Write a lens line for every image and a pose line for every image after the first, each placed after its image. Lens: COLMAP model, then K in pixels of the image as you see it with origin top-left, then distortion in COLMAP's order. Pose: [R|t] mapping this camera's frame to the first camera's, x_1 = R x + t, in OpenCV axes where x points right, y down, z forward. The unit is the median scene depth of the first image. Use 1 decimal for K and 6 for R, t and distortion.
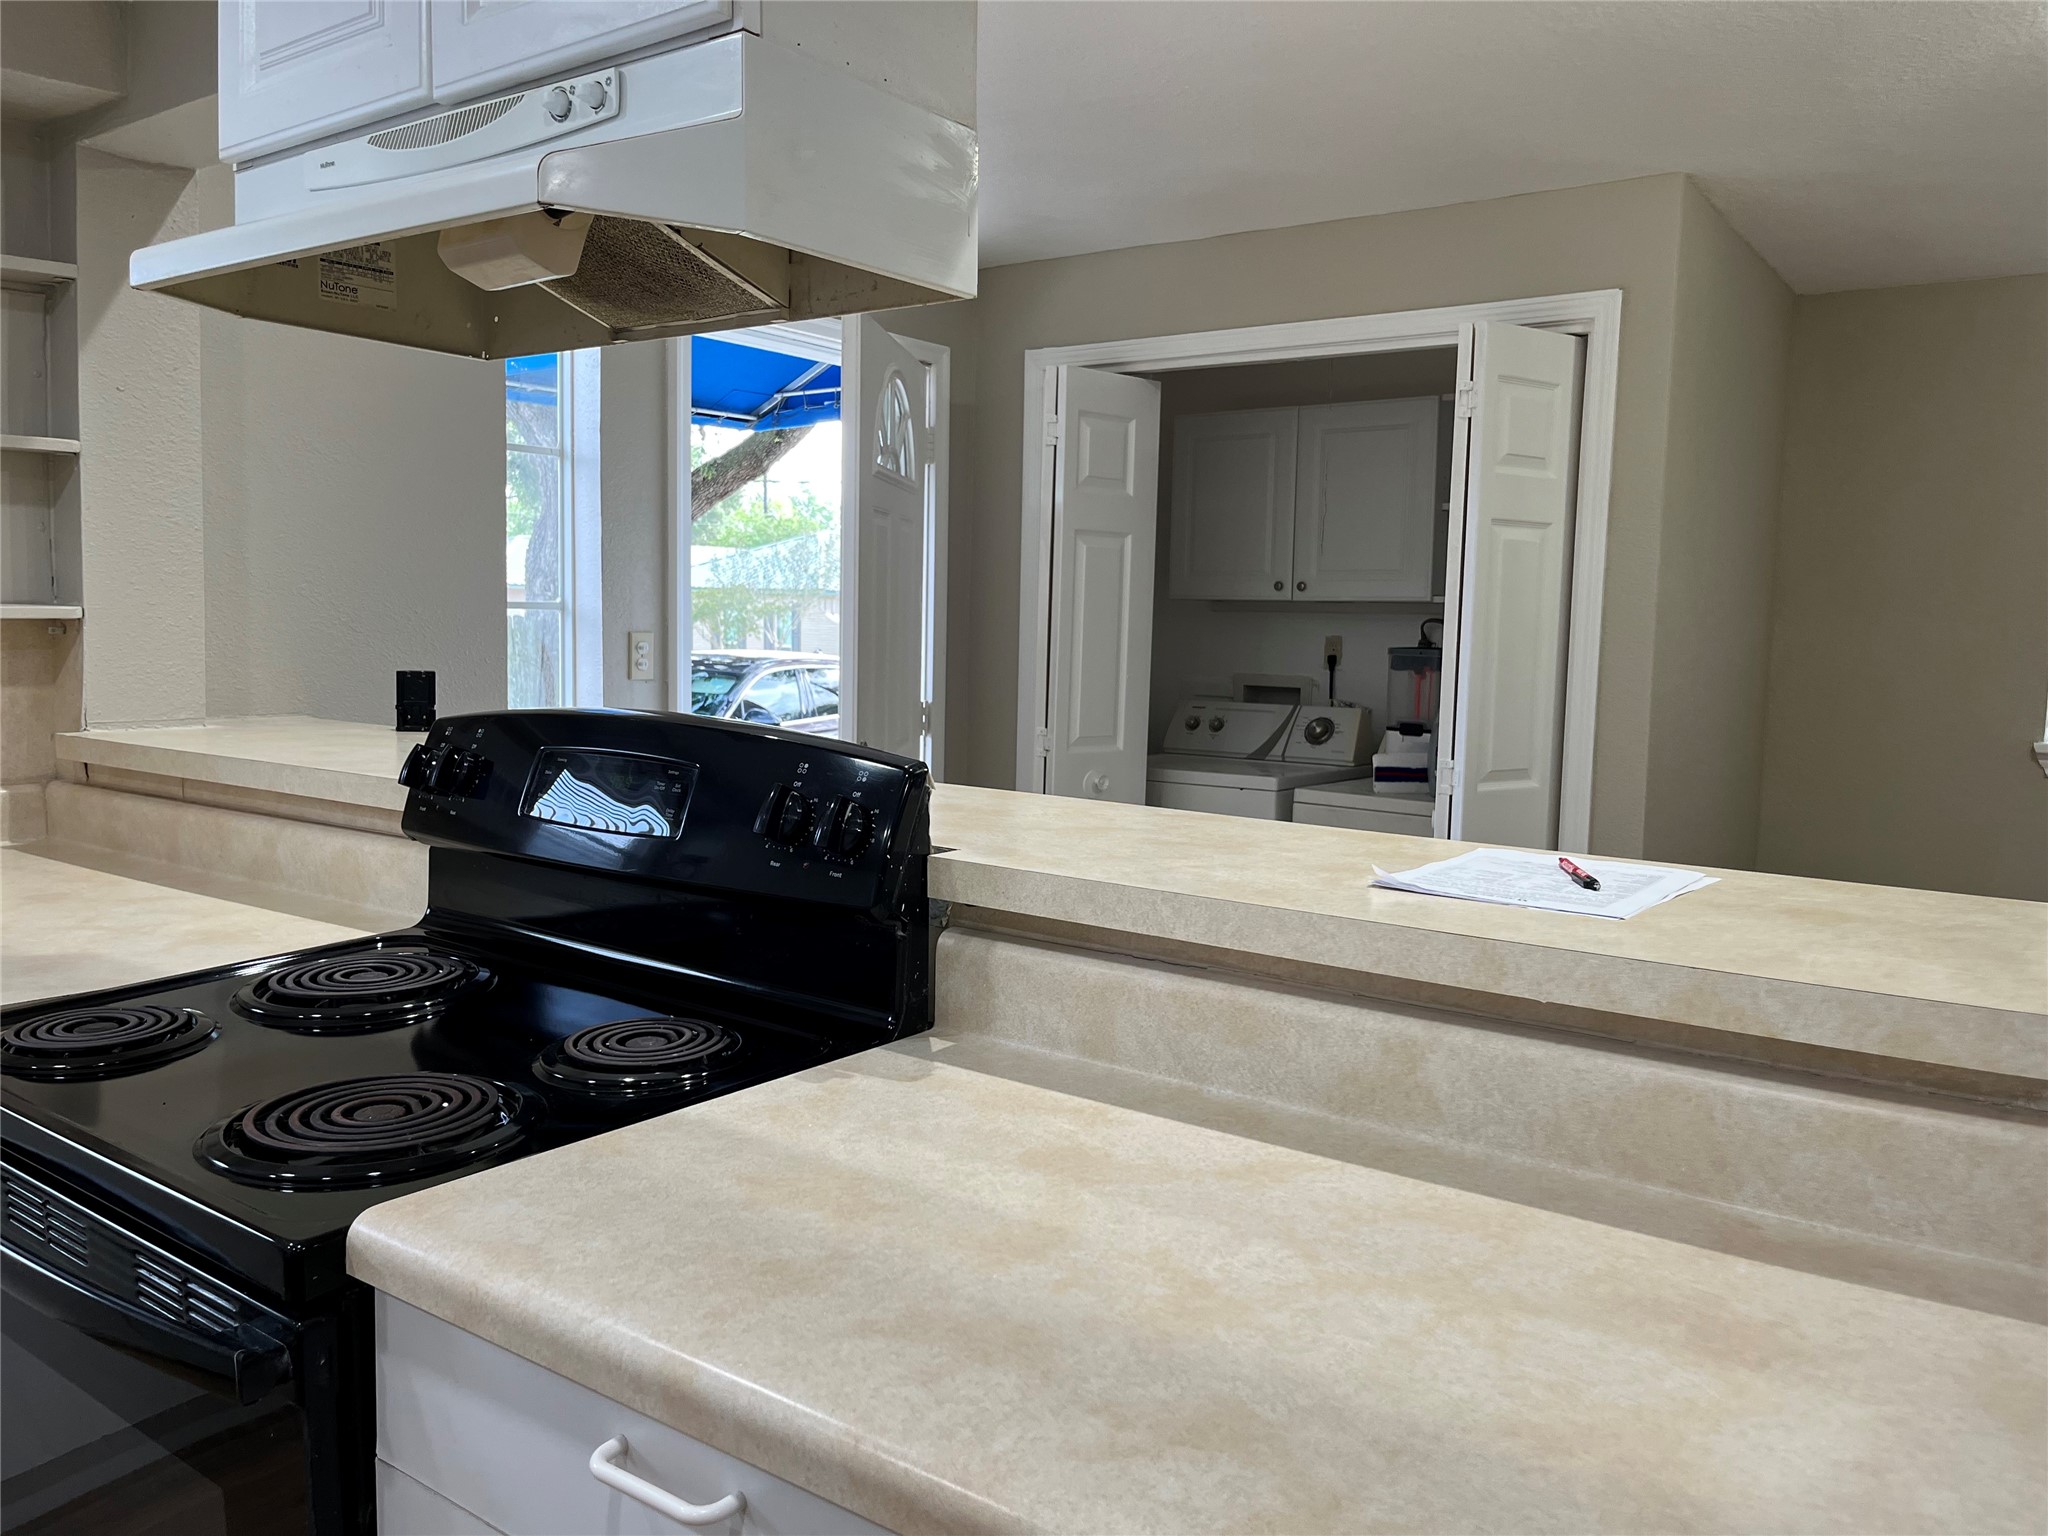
lens RADIAL K [[1563.5, 0, 1008.6], [0, 1563.5, 766.6], [0, 0, 1]] dist [0.059926, -0.085213]
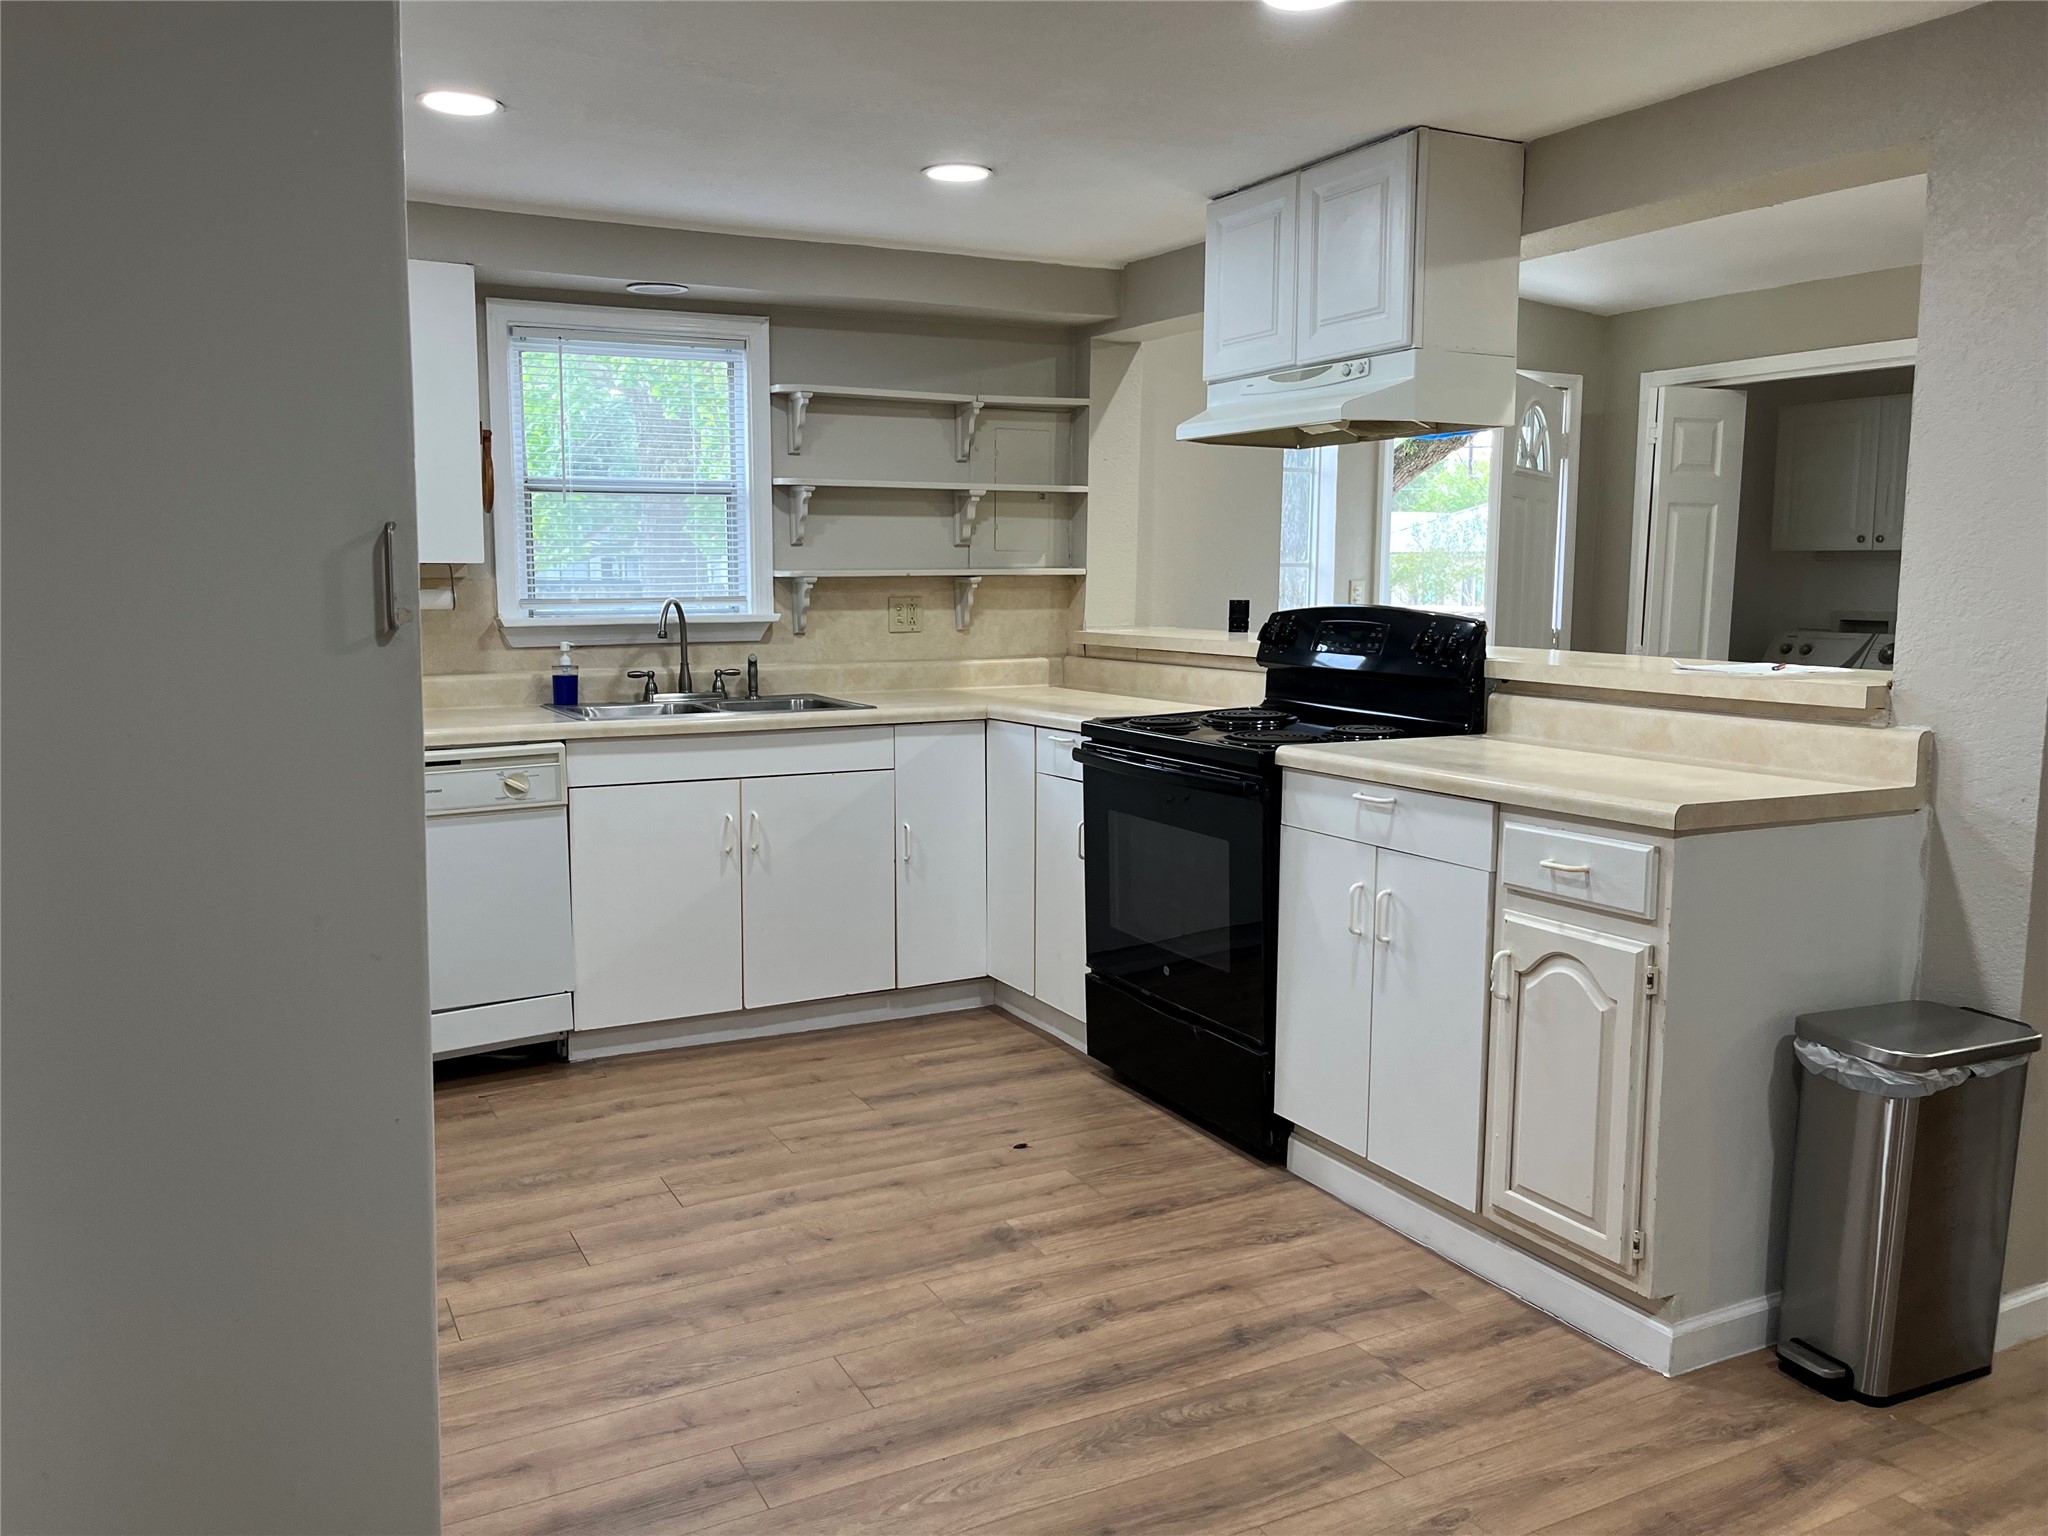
lens RADIAL K [[1563.5, 0, 1010.5], [0, 1563.5, 756.0], [0, 0, 1]] dist [0.059926, -0.085213]
pose [[0.906723, 0.032928, -0.420439, 0.165117], [-0.026833, 0.999432, 0.020406, 0.093952], [0.420872, -0.007221, 0.907091, -0.803776]]
